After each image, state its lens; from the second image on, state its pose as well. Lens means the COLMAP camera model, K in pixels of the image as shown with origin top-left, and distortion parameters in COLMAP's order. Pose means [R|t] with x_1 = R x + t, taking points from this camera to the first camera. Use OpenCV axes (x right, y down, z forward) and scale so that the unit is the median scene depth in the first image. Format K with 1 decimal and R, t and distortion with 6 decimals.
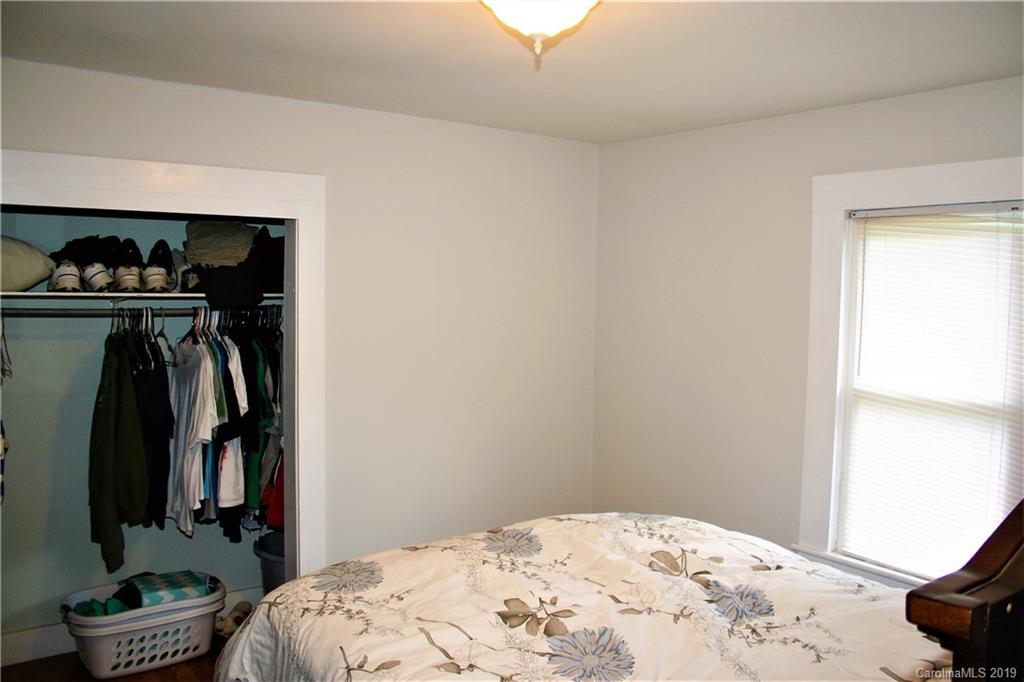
lens RADIAL K [[838.3, 0, 512.0], [0, 838.3, 341.0], [0, 0, 1]] dist [-0.158236, 0.125116]
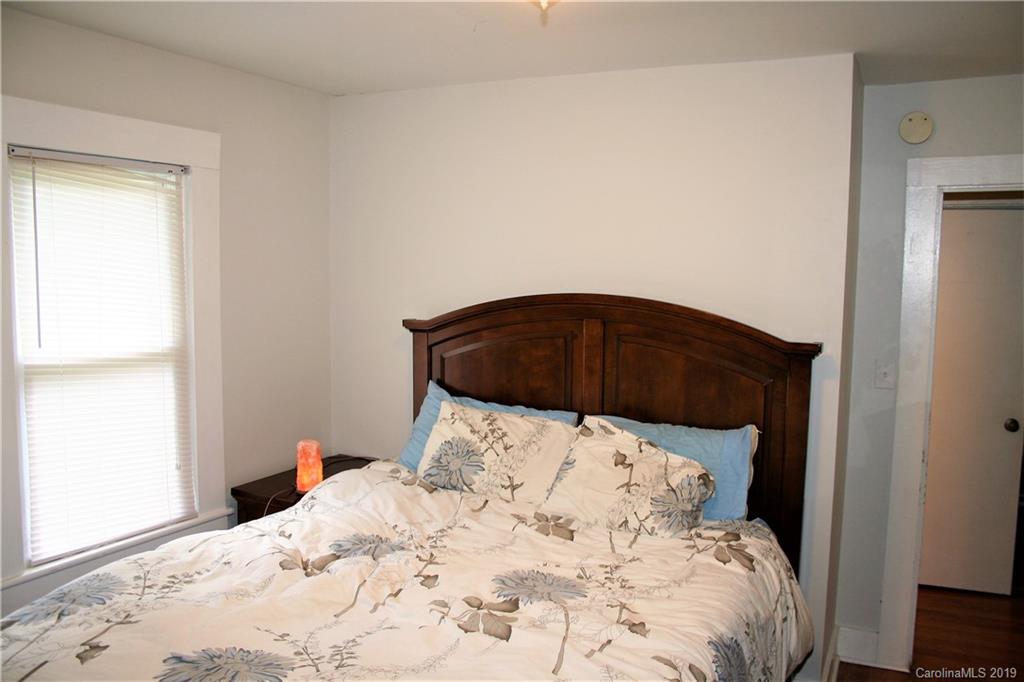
lens RADIAL K [[838.3, 0, 512.0], [0, 838.3, 341.0], [0, 0, 1]] dist [-0.158236, 0.125116]
pose [[-0.440754, -0.108046, 0.891102, -0.535566], [0.036596, 0.989741, 0.138107, -0.061953], [-0.896882, 0.093481, -0.432278, 0.946555]]
